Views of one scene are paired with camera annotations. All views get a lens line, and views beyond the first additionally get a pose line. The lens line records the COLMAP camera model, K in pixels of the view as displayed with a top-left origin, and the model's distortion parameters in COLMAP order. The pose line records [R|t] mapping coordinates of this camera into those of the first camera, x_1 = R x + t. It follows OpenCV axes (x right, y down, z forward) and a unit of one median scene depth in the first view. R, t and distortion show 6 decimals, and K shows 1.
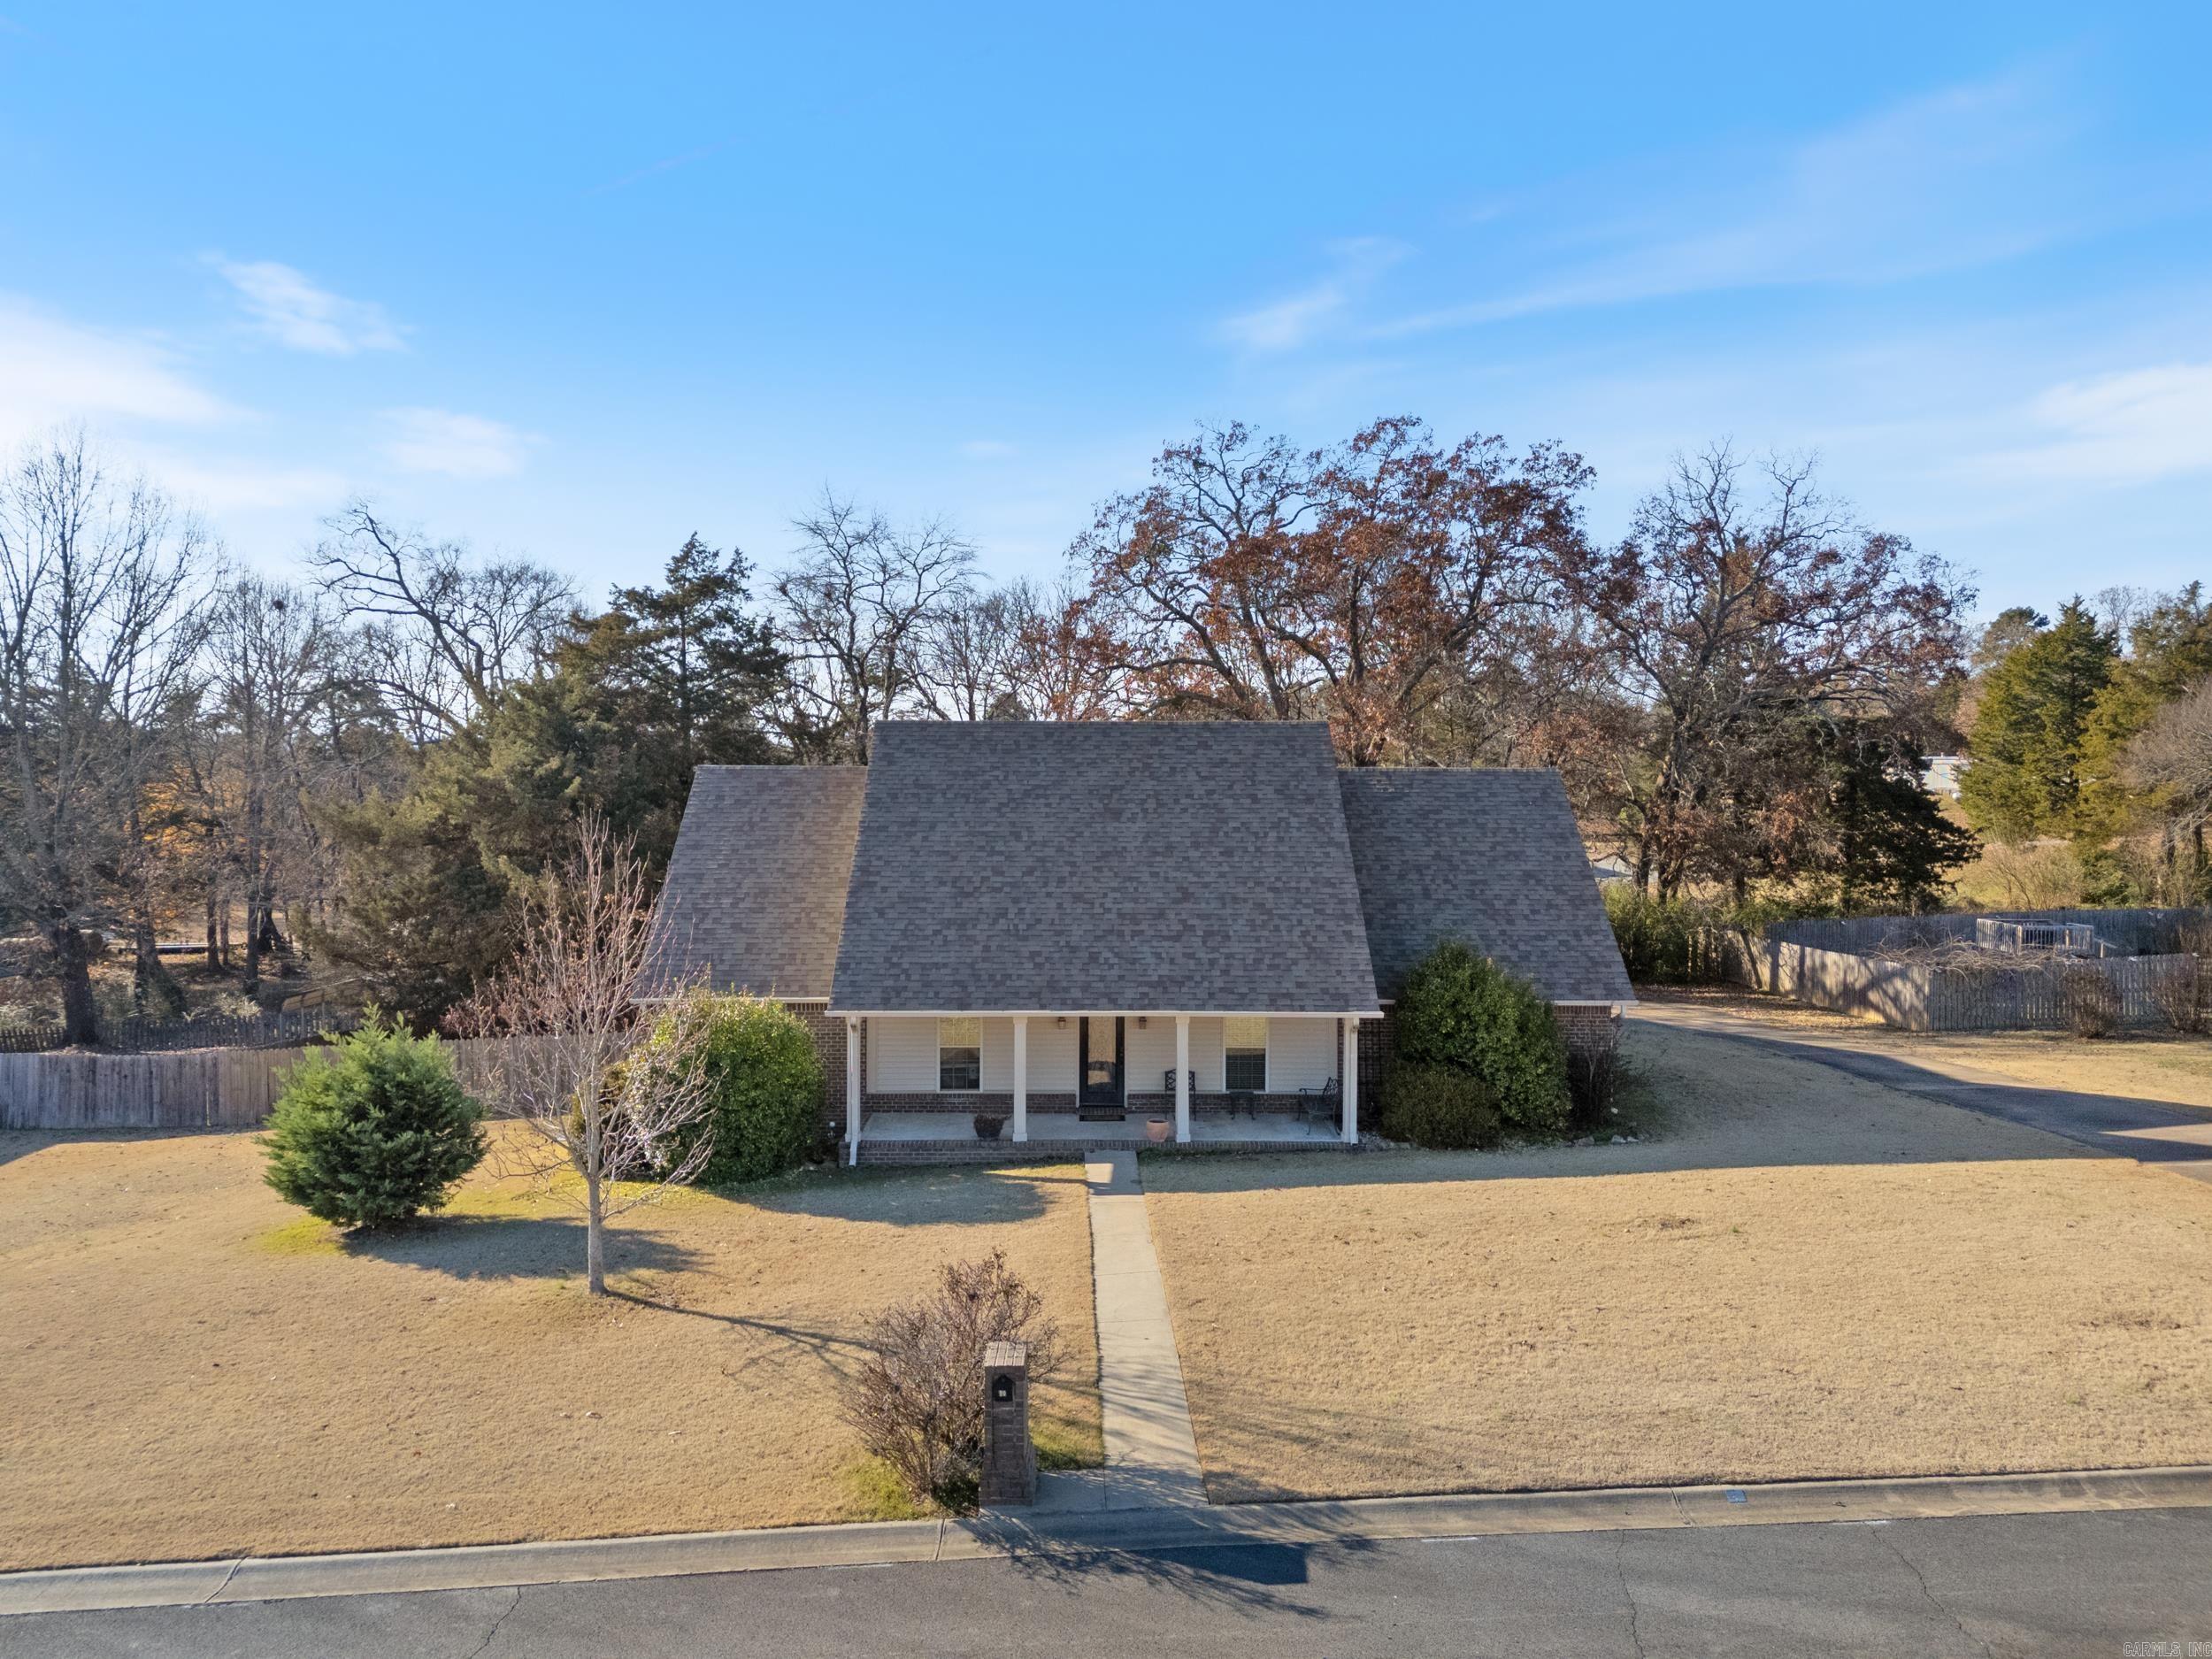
lens RADIAL K [[1612.9, 0, 1098.5], [0, 1612.9, 831.4], [0, 0, 1]] dist [0.067049, -0.050225]
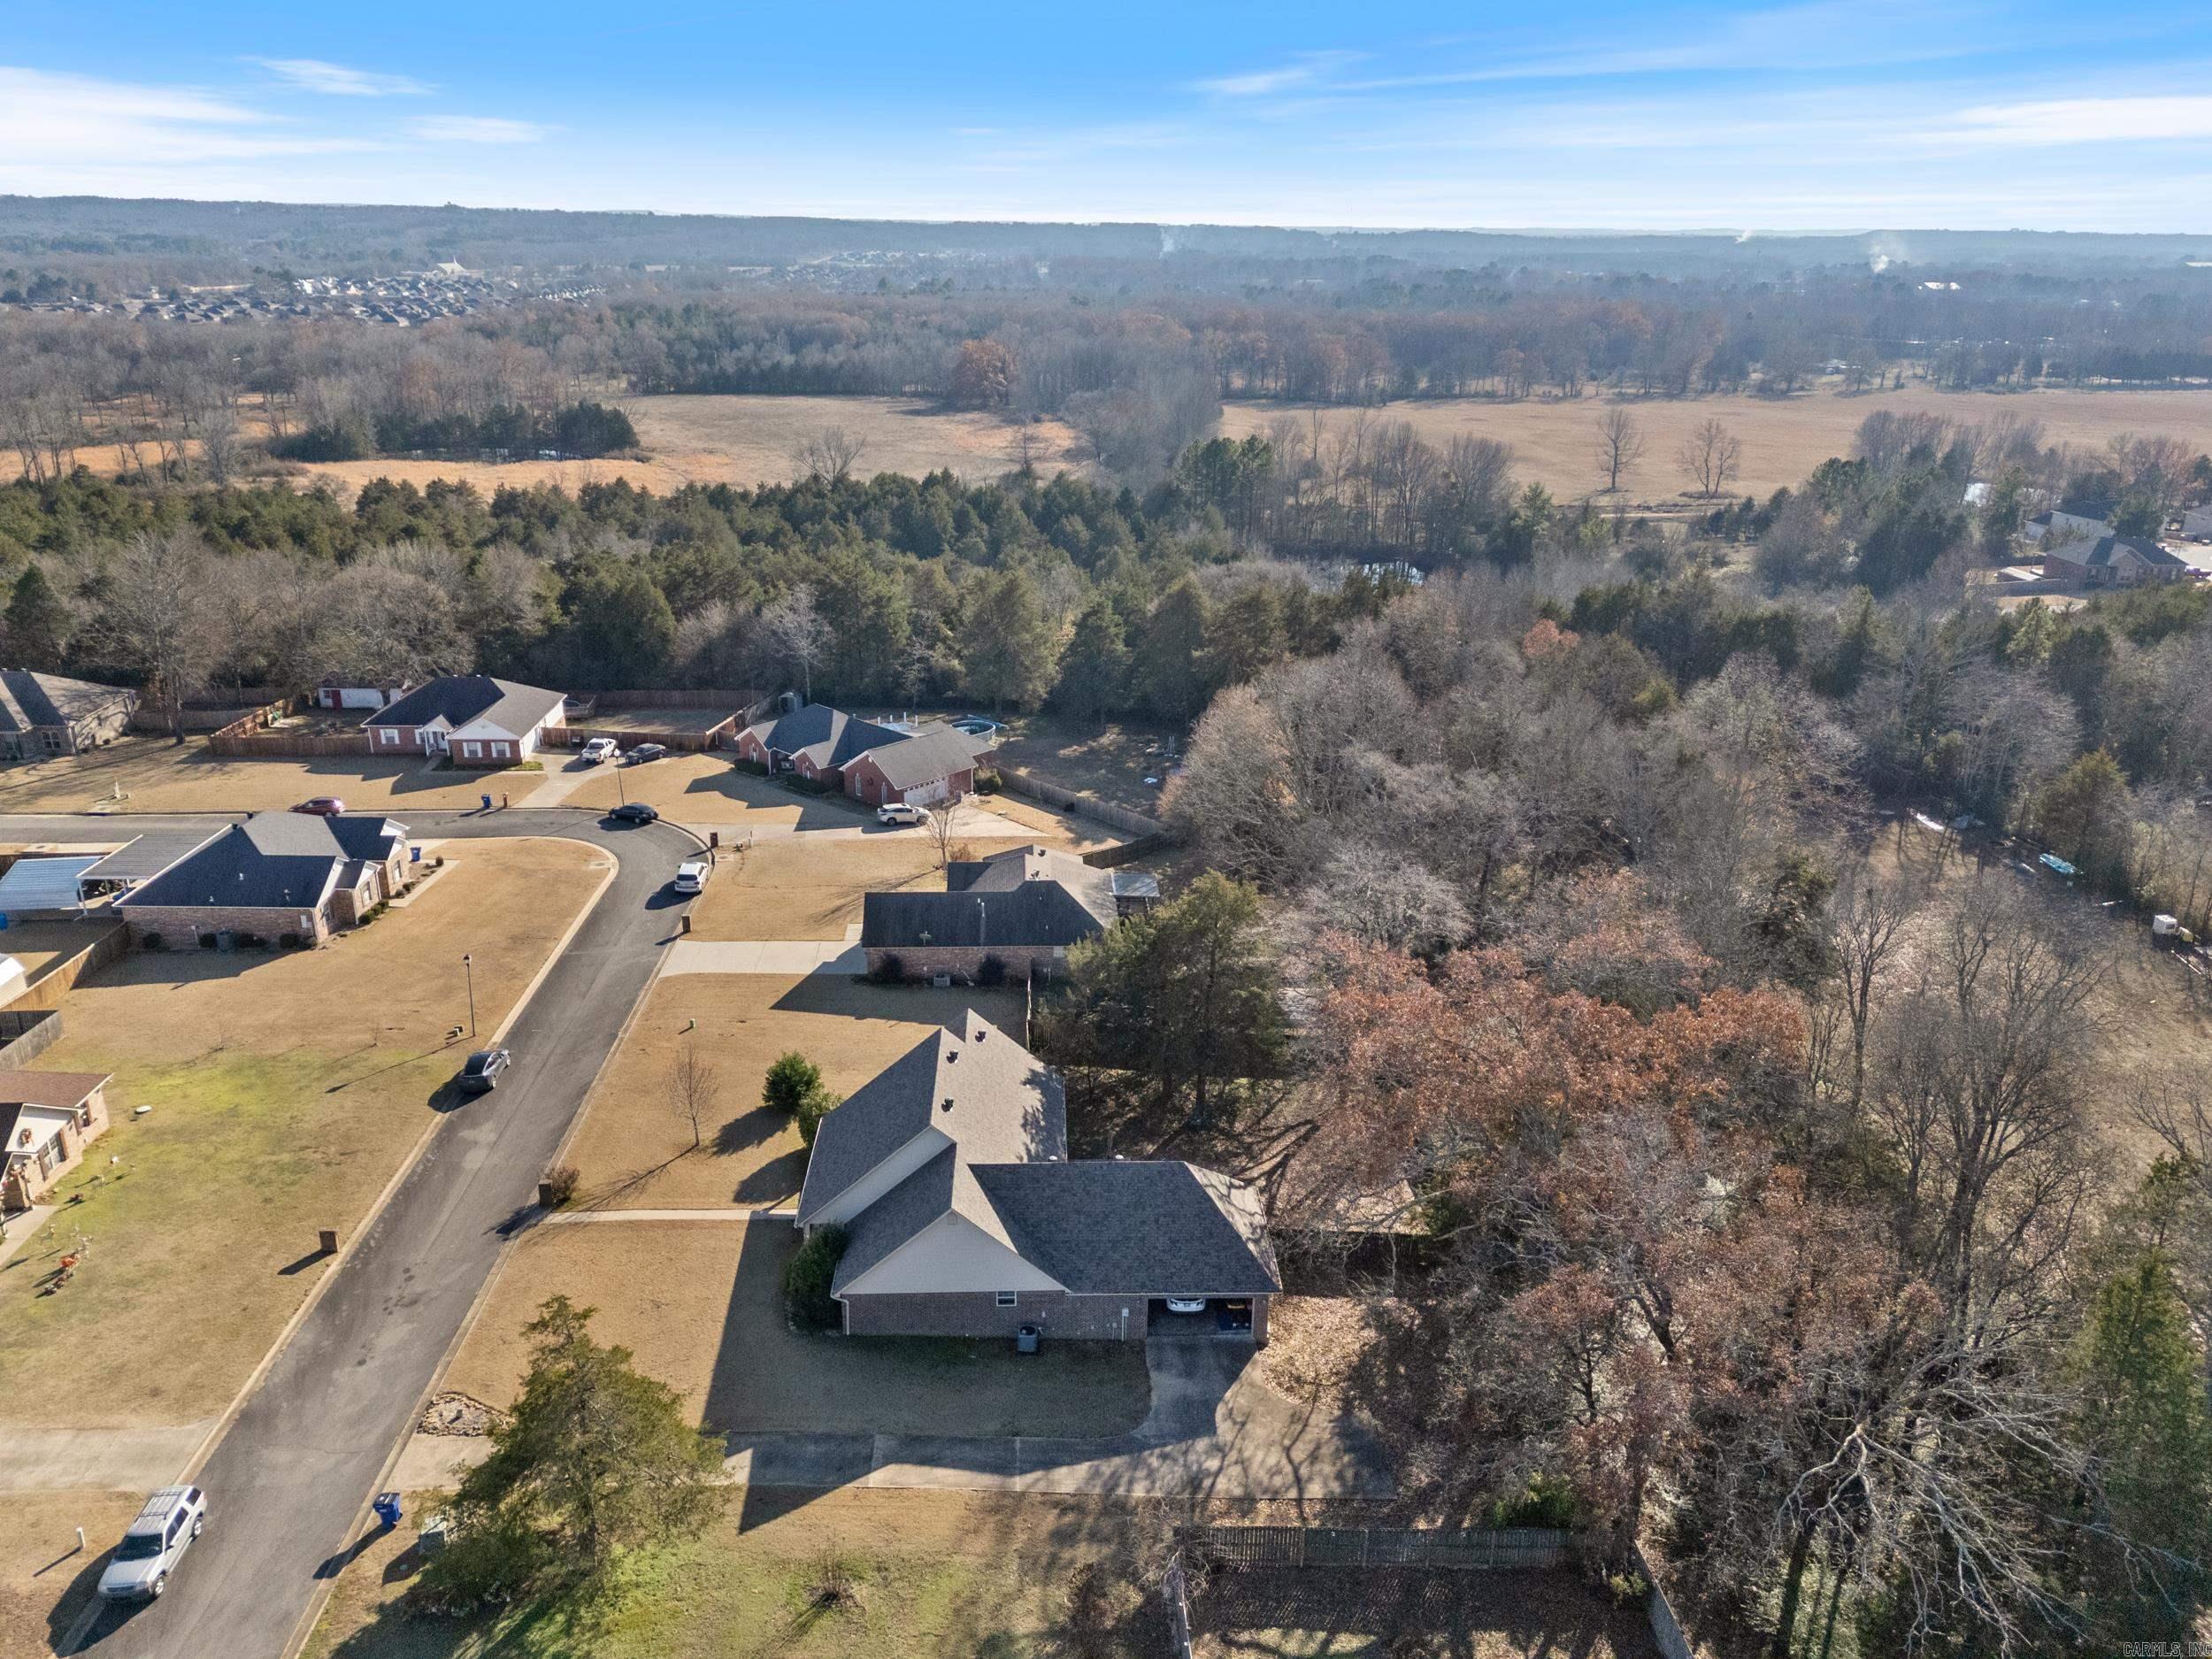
lens RADIAL K [[1608.5, 0, 1113.0], [0, 1608.5, 822.3], [0, 0, 1]] dist [0.068567, -0.065798]
pose [[0.041455, 0.344470, -0.937882, 3.201390], [-0.057343, 0.937961, 0.341965, -1.888180], [0.997494, 0.039604, 0.058636, 1.724183]]
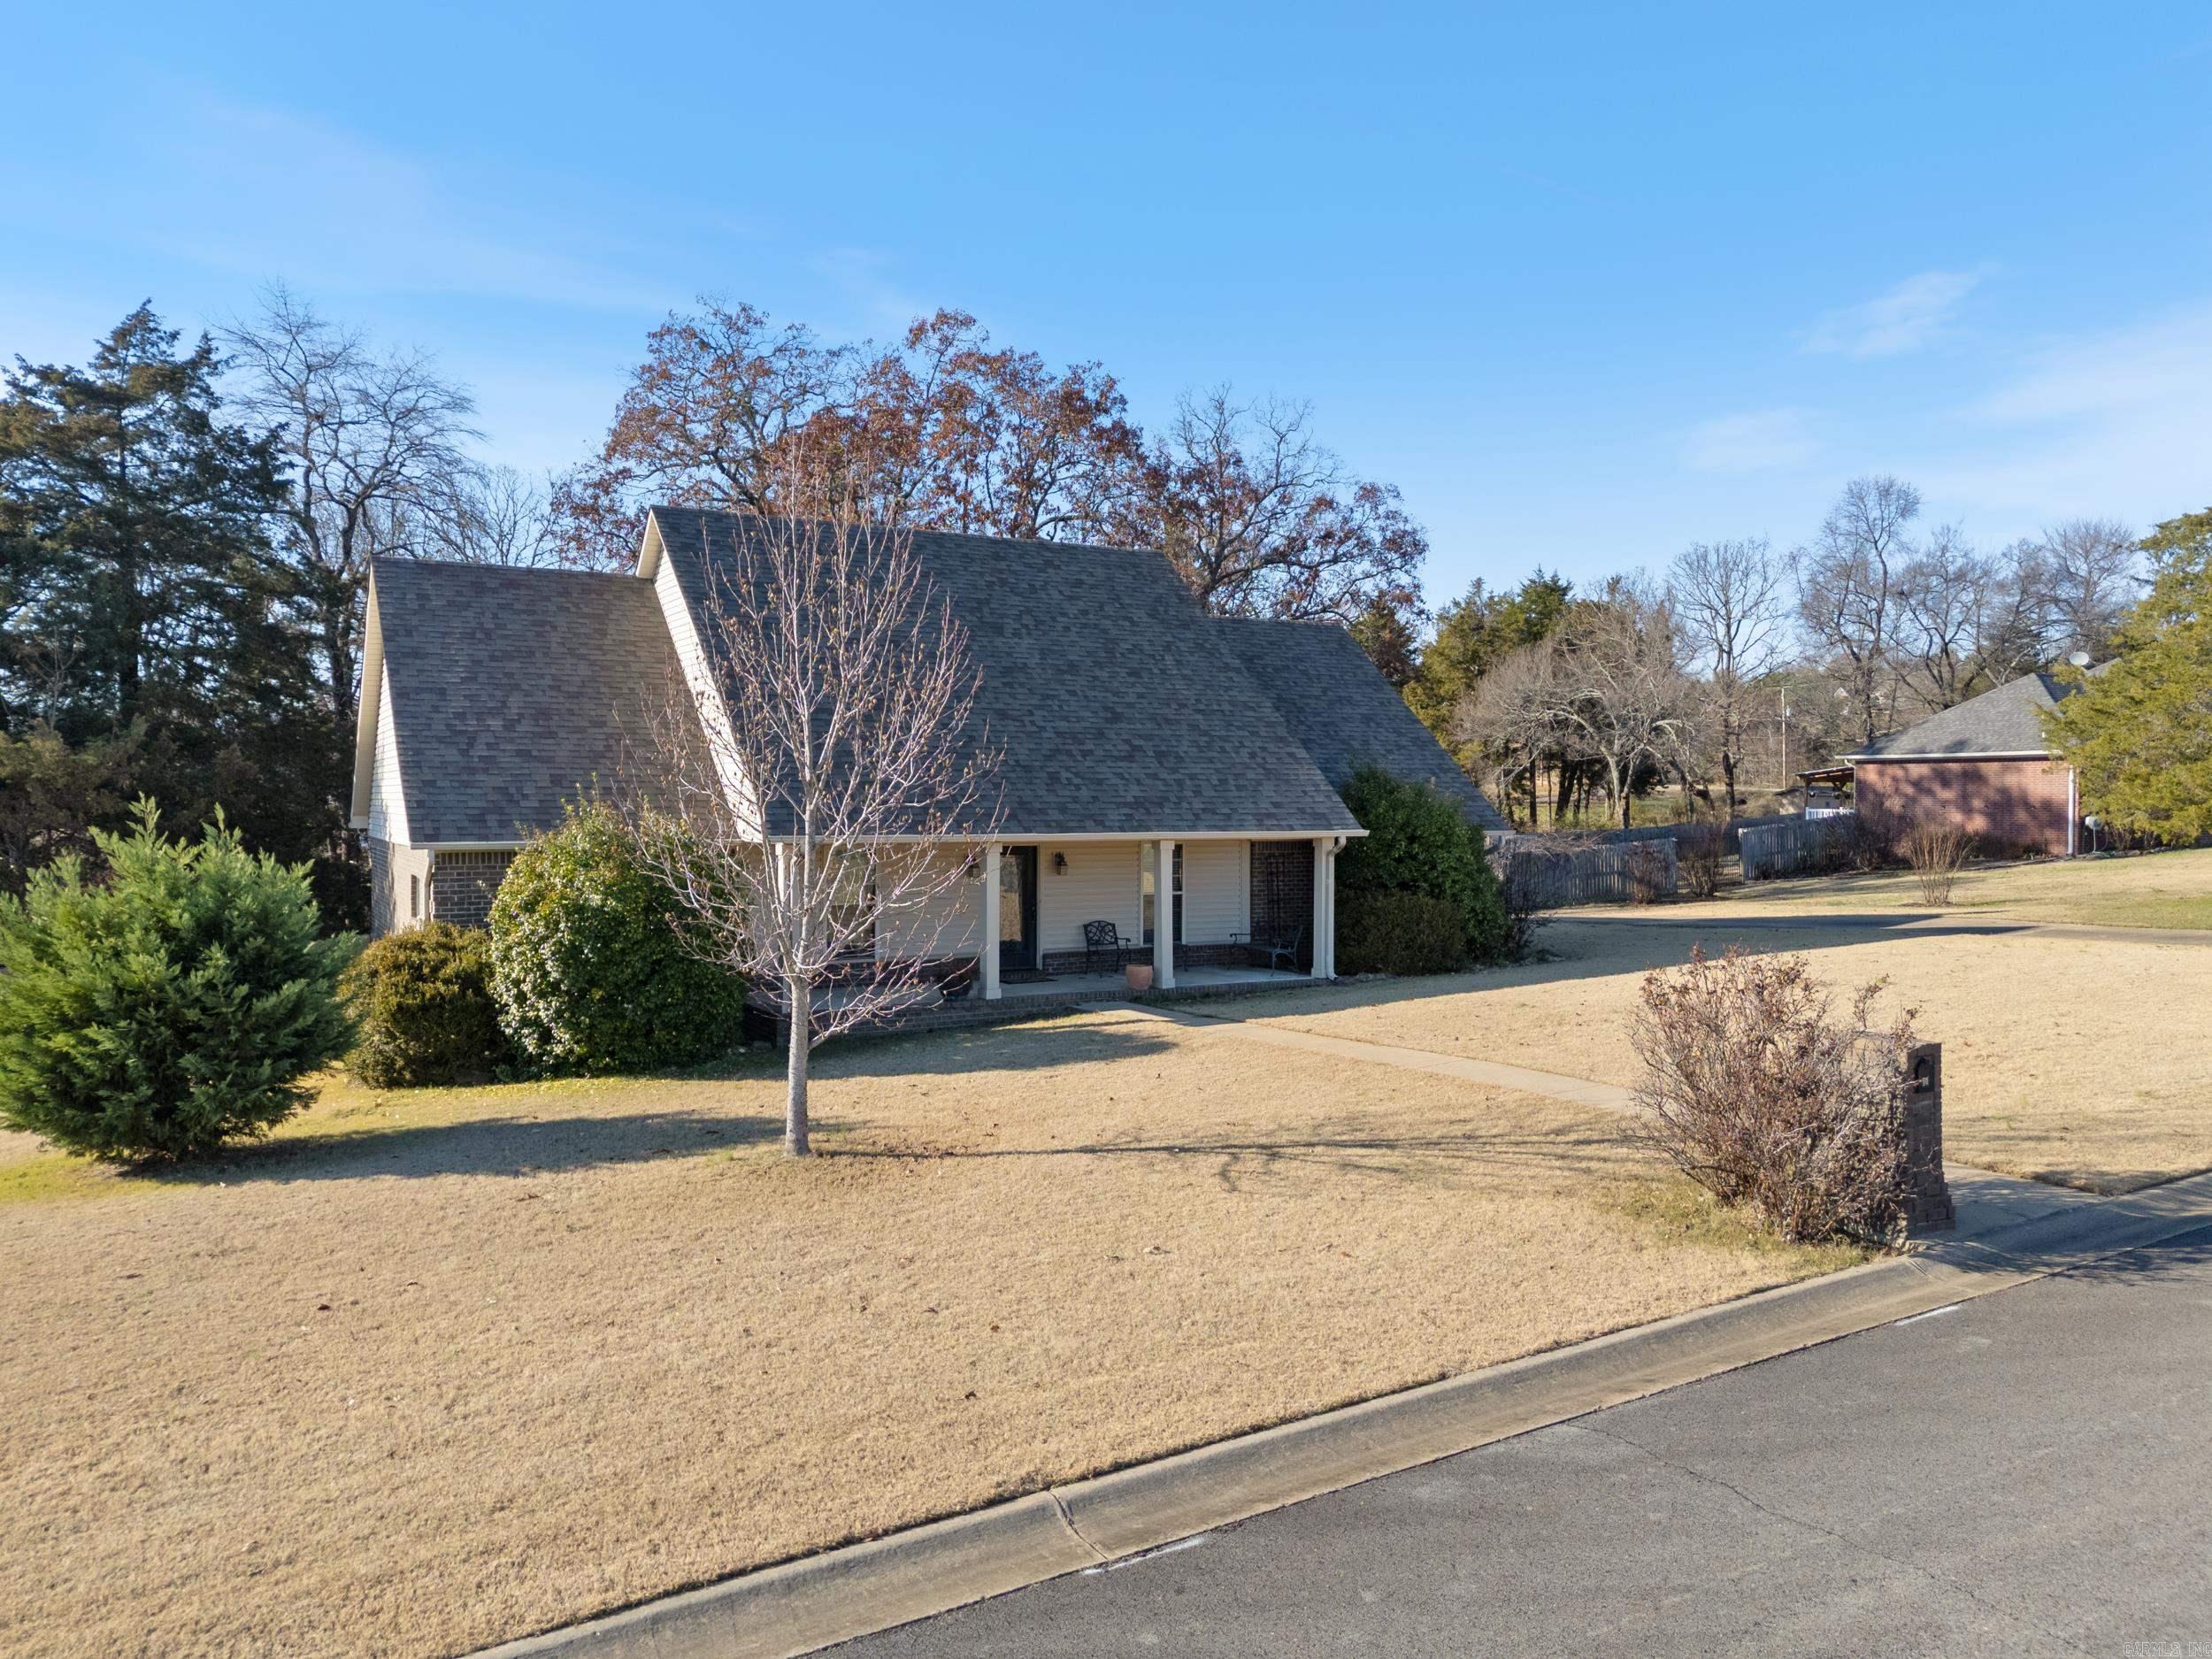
lens RADIAL K [[1612.9, 0, 1098.5], [0, 1612.9, 831.4], [0, 0, 1]] dist [0.067049, -0.050225]
pose [[0.880611, -0.007472, 0.473781, -0.499945], [0.015673, 0.999788, -0.013362, 0.156291], [-0.473581, 0.019192, 0.880541, 0.346137]]
